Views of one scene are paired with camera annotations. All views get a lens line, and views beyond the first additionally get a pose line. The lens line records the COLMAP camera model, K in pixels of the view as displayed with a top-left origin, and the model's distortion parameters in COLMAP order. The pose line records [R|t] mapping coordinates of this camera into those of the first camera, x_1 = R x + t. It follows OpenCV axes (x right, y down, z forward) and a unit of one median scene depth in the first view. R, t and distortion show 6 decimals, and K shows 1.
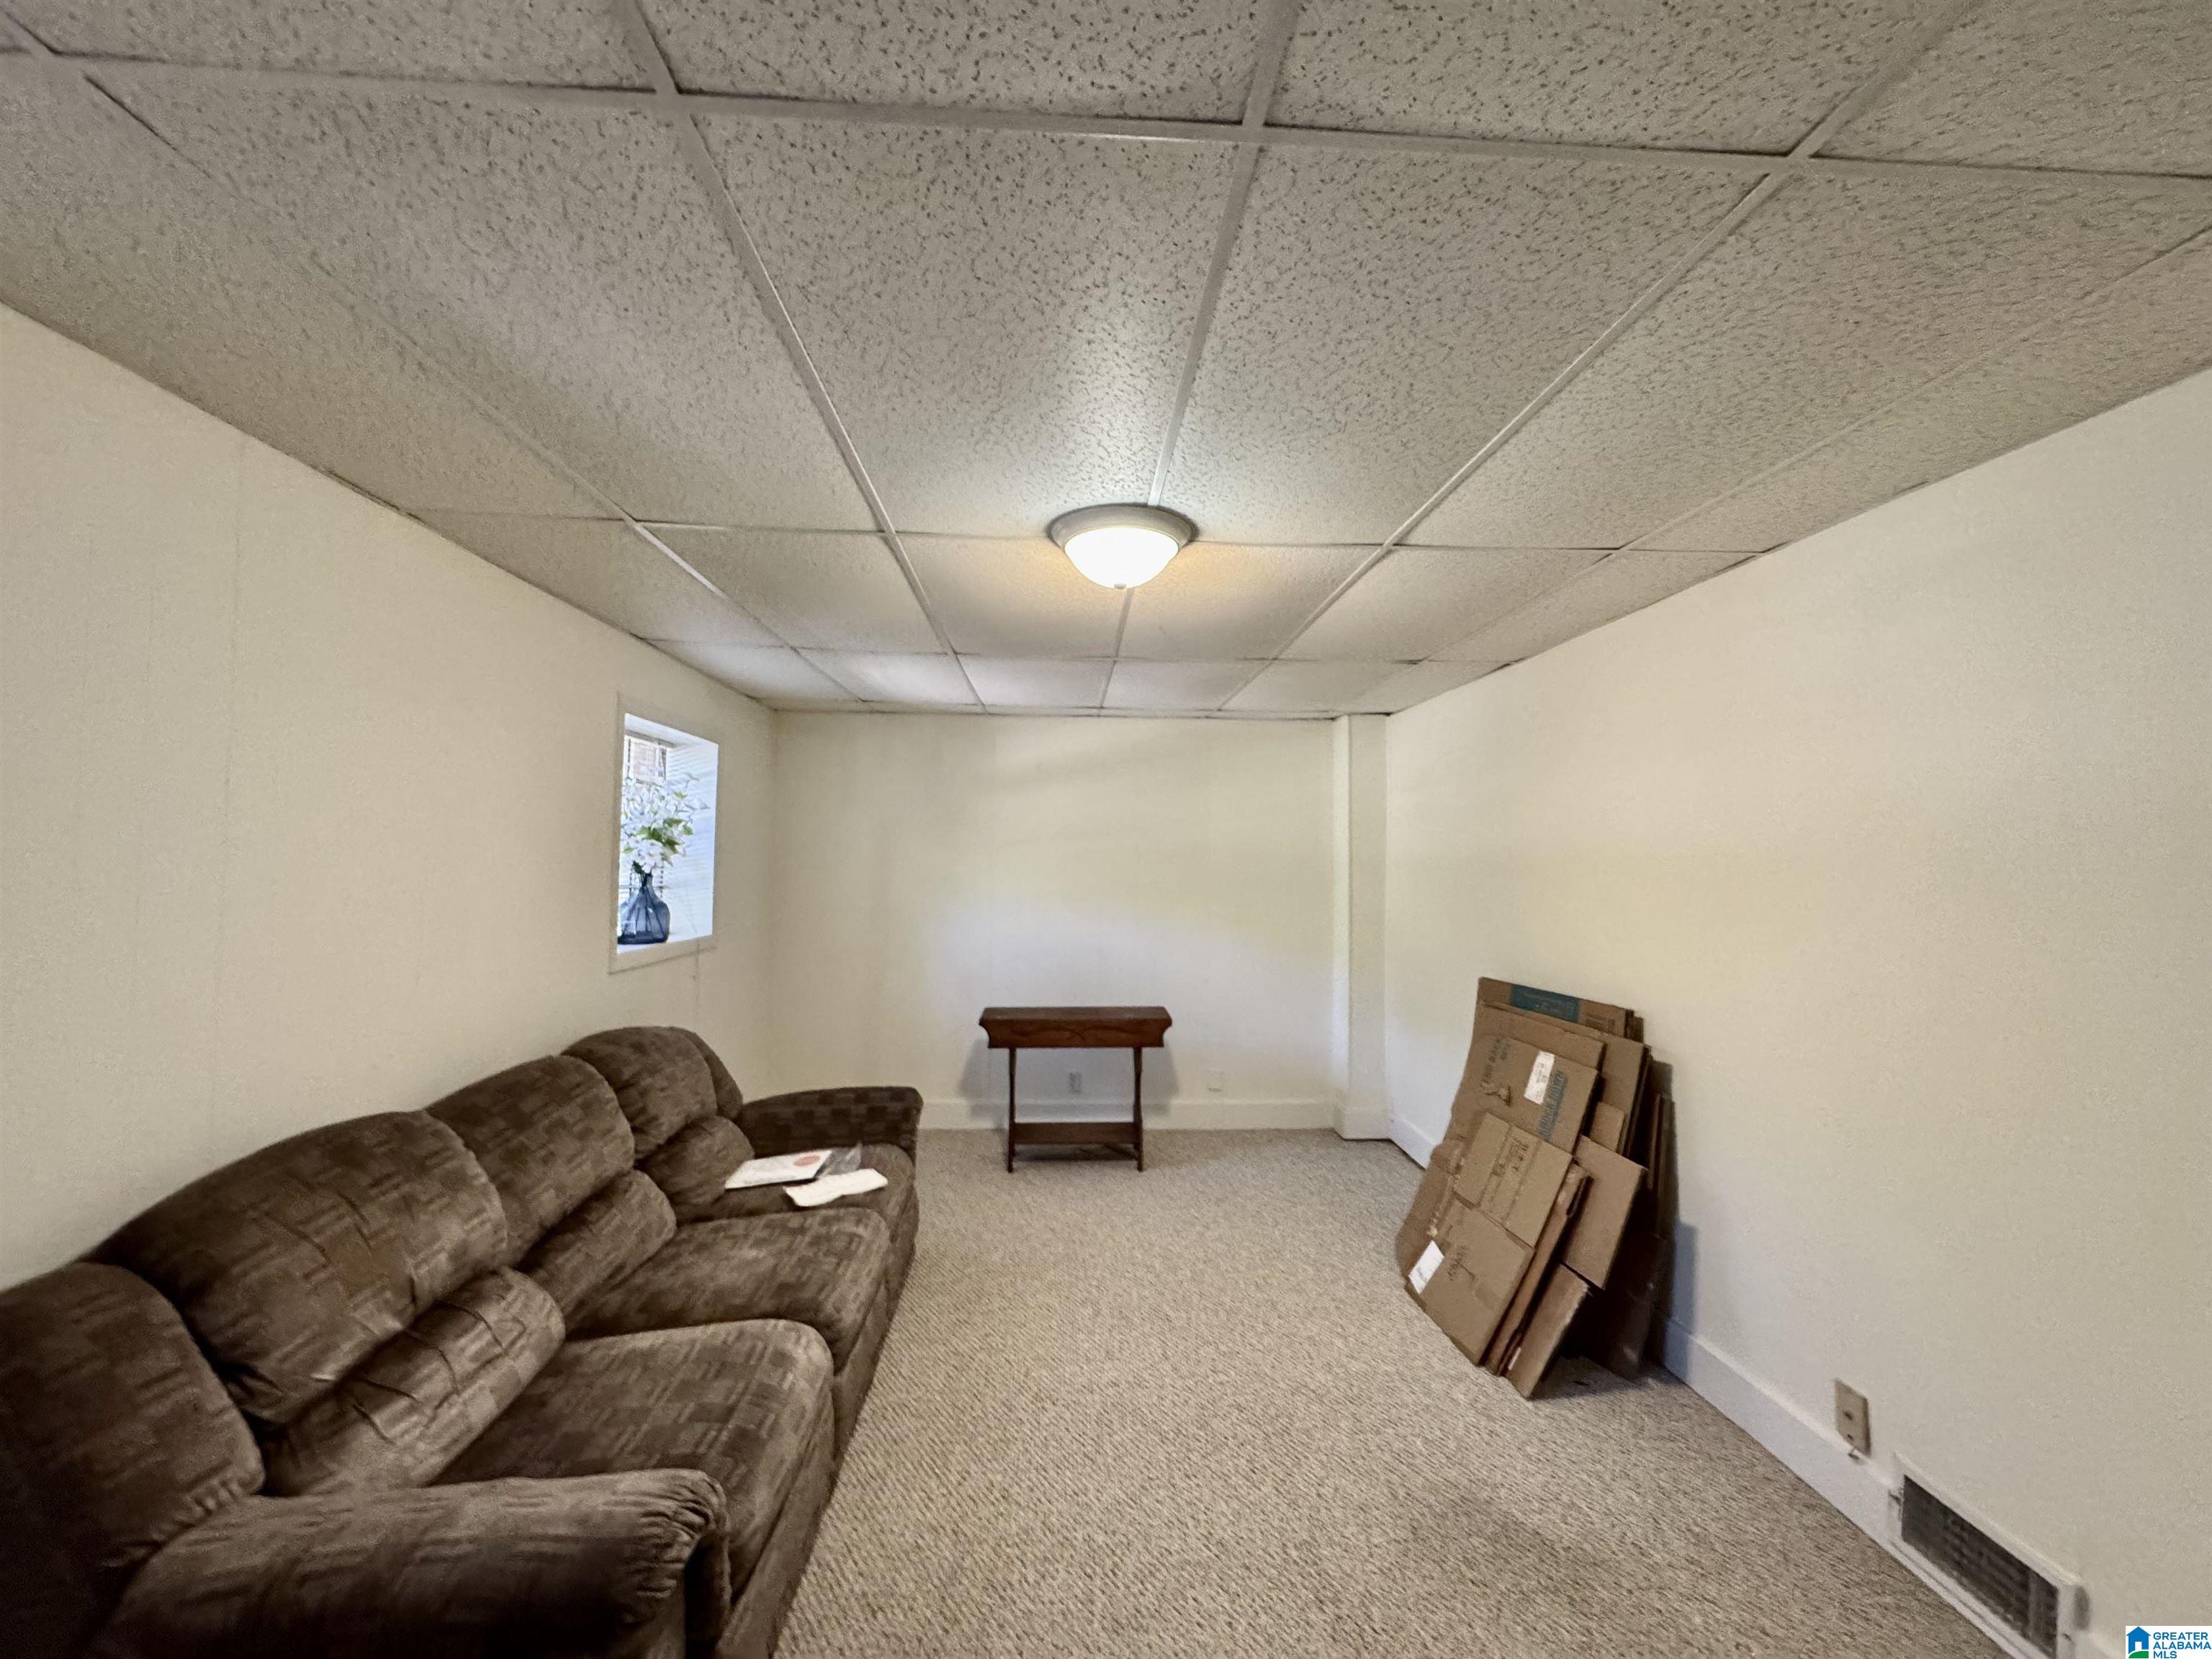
lens RADIAL K [[882.3, 0, 1108.0], [0, 882.3, 830.4], [0, 0, 1]] dist [-0.003090, 0.000372]
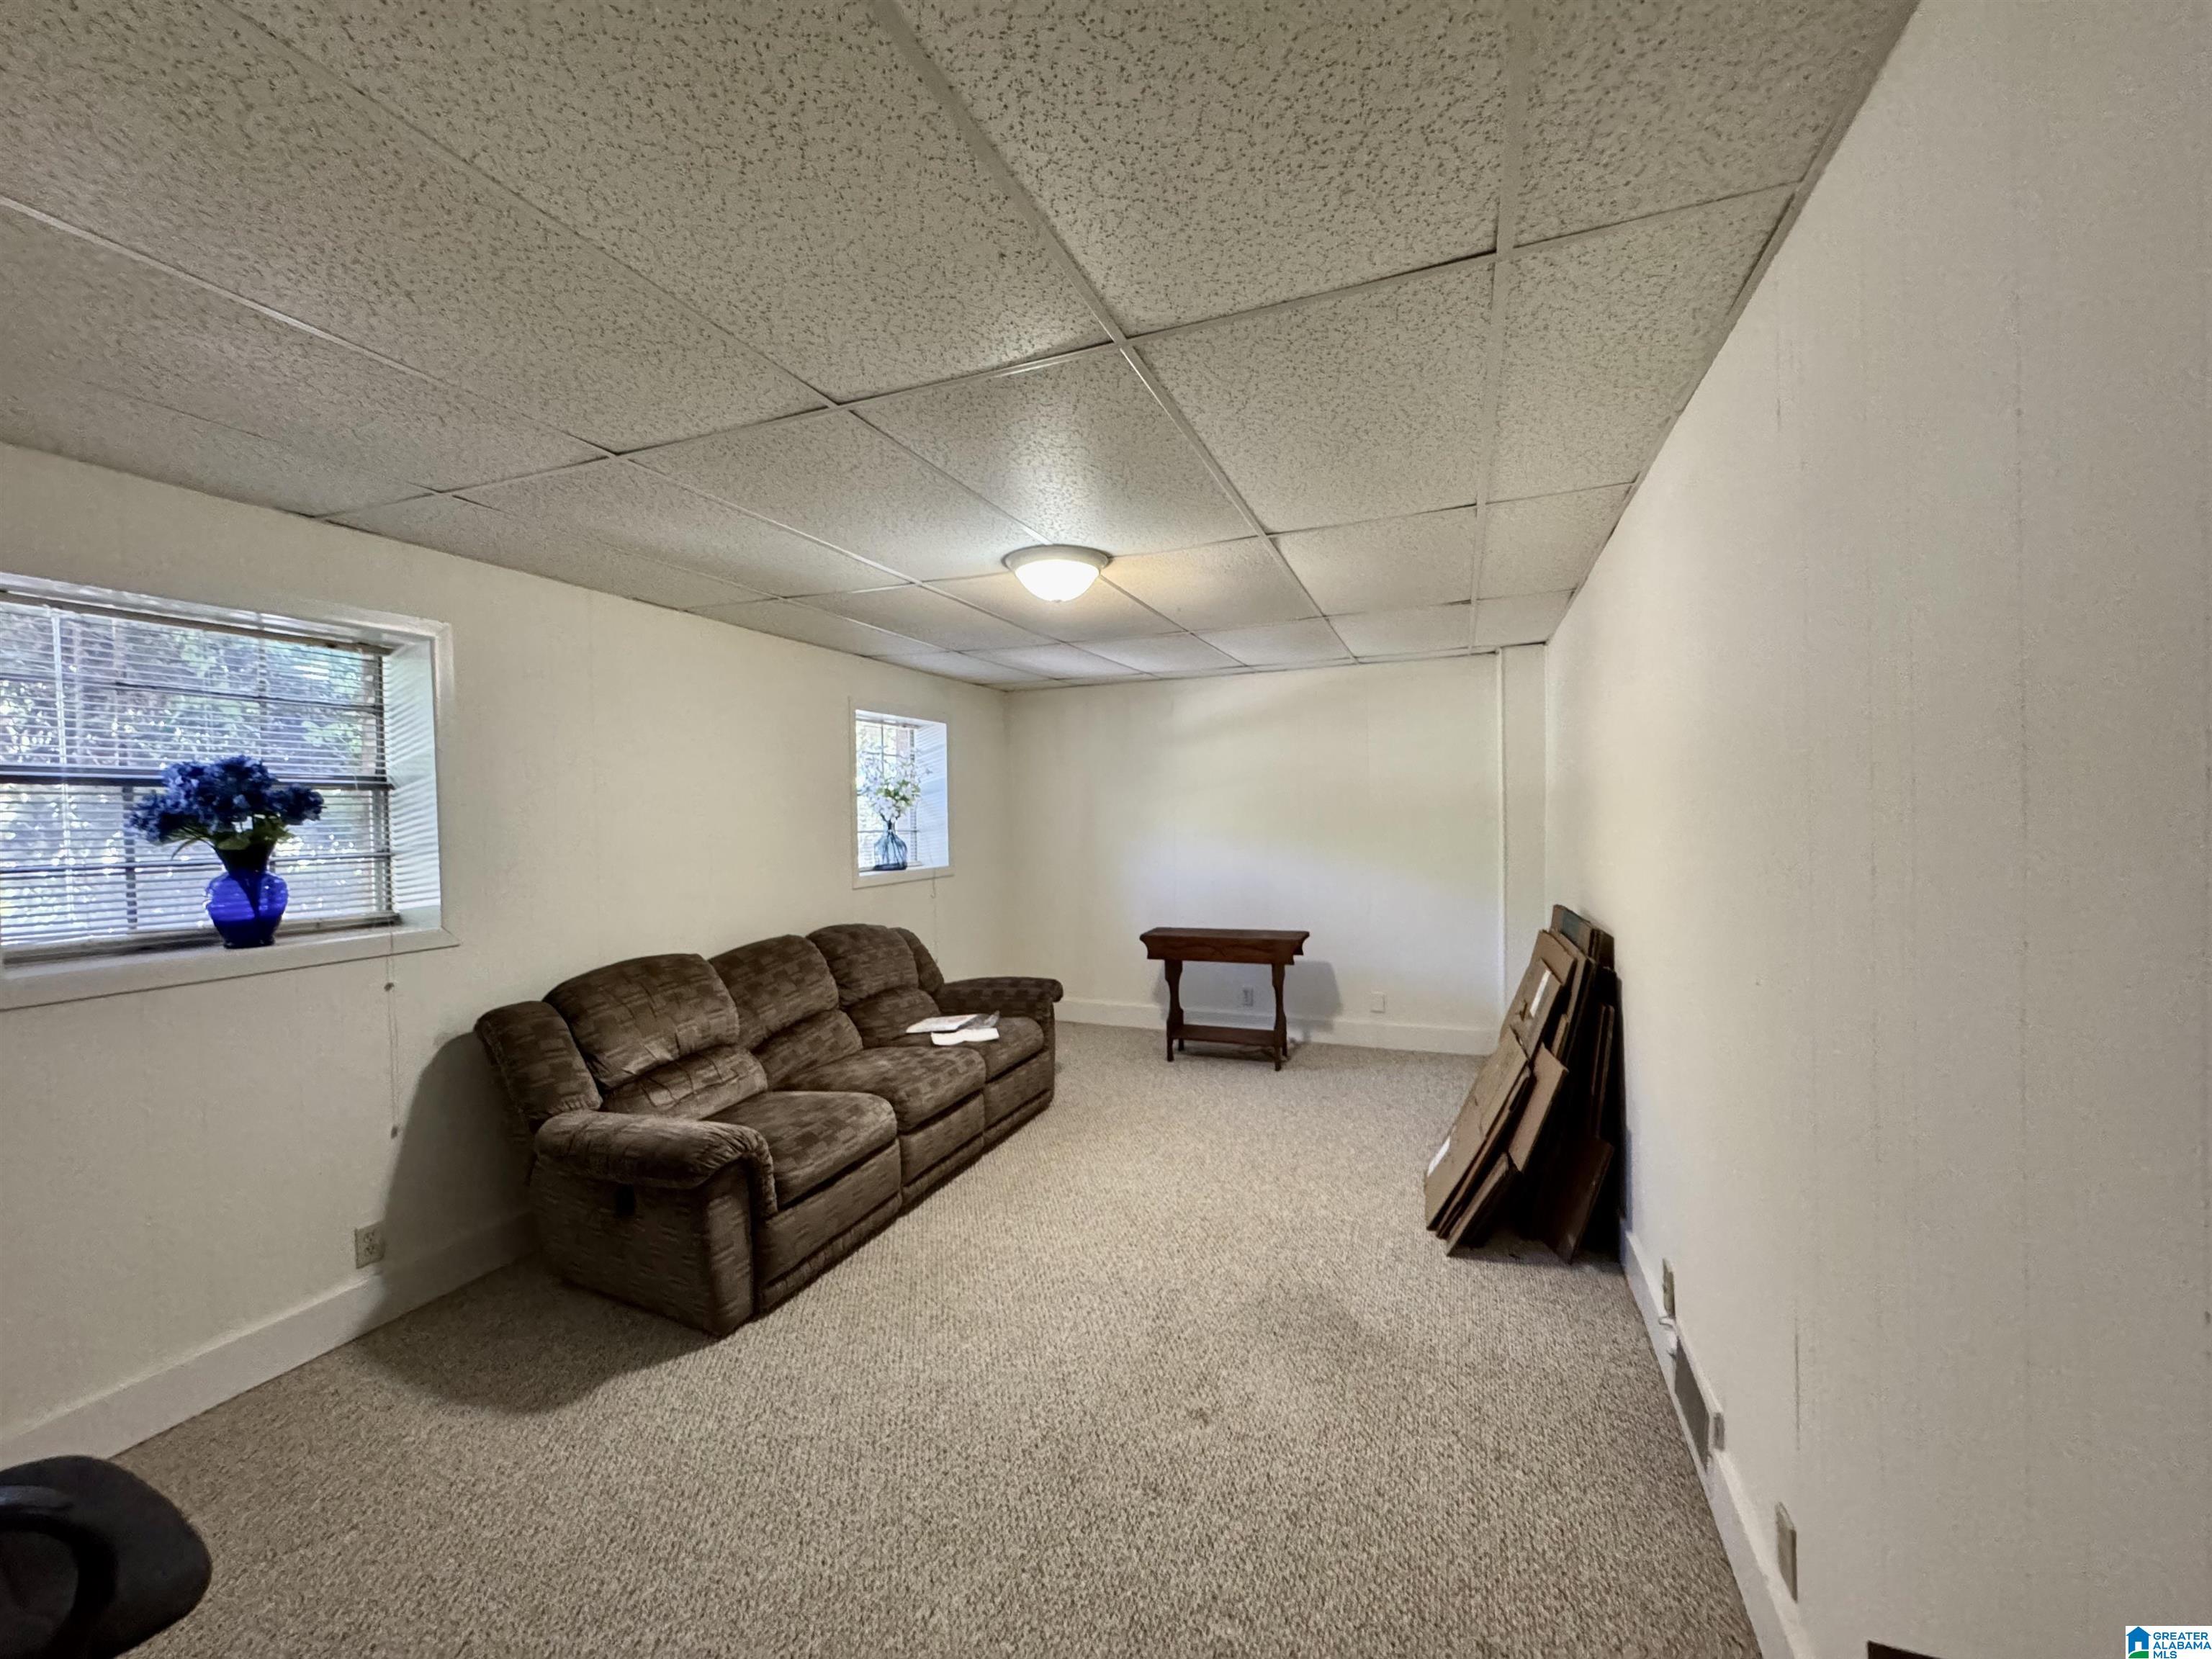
lens RADIAL K [[882.3, 0, 1107.2], [0, 882.3, 831.6], [0, 0, 1]] dist [-0.003090, 0.000372]
pose [[0.907865, -0.018776, -0.418843, 0.528142], [0.043927, 0.997758, 0.050486, 0.012148], [0.416956, -0.064233, 0.906654, -0.186201]]
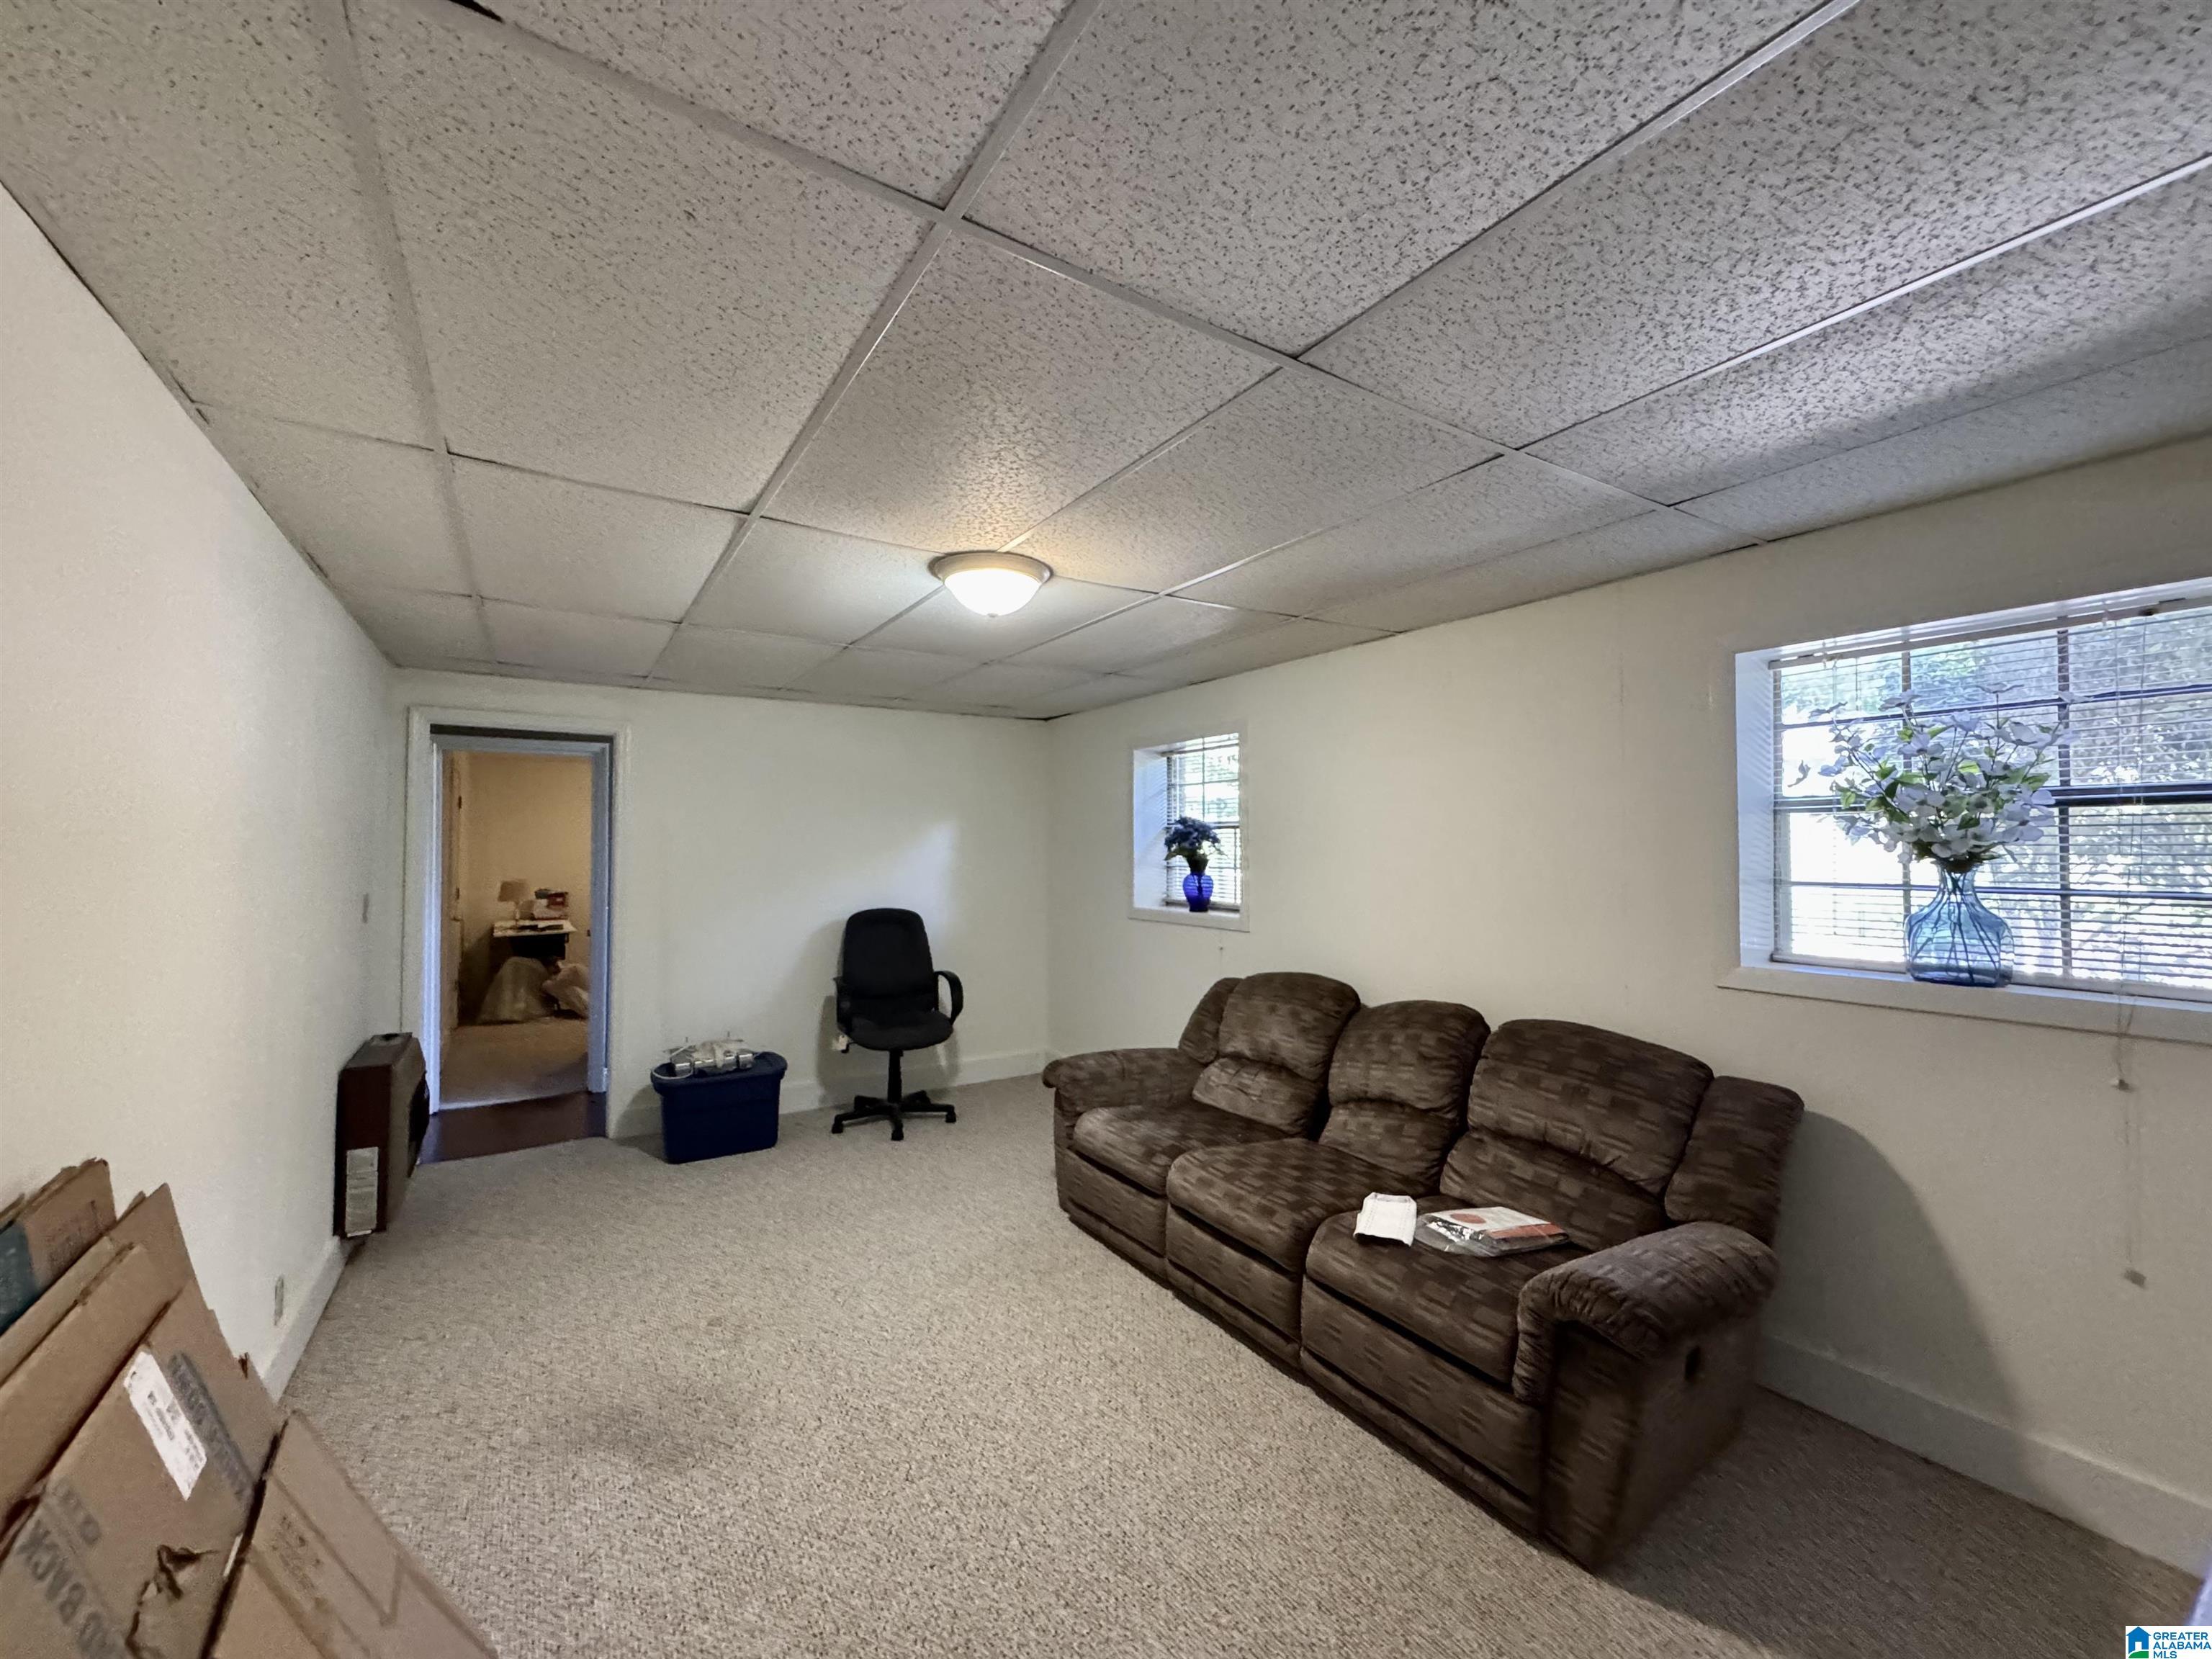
lens RADIAL K [[882.3, 0, 1098.5], [0, 882.3, 828.2], [0, 0, 1]] dist [-0.003090, 0.000372]
pose [[-0.876138, -0.025602, -0.481381, 0.380092], [0.003417, 0.998234, -0.059310, 0.075095], [0.482049, -0.053609, -0.874503, 1.696617]]
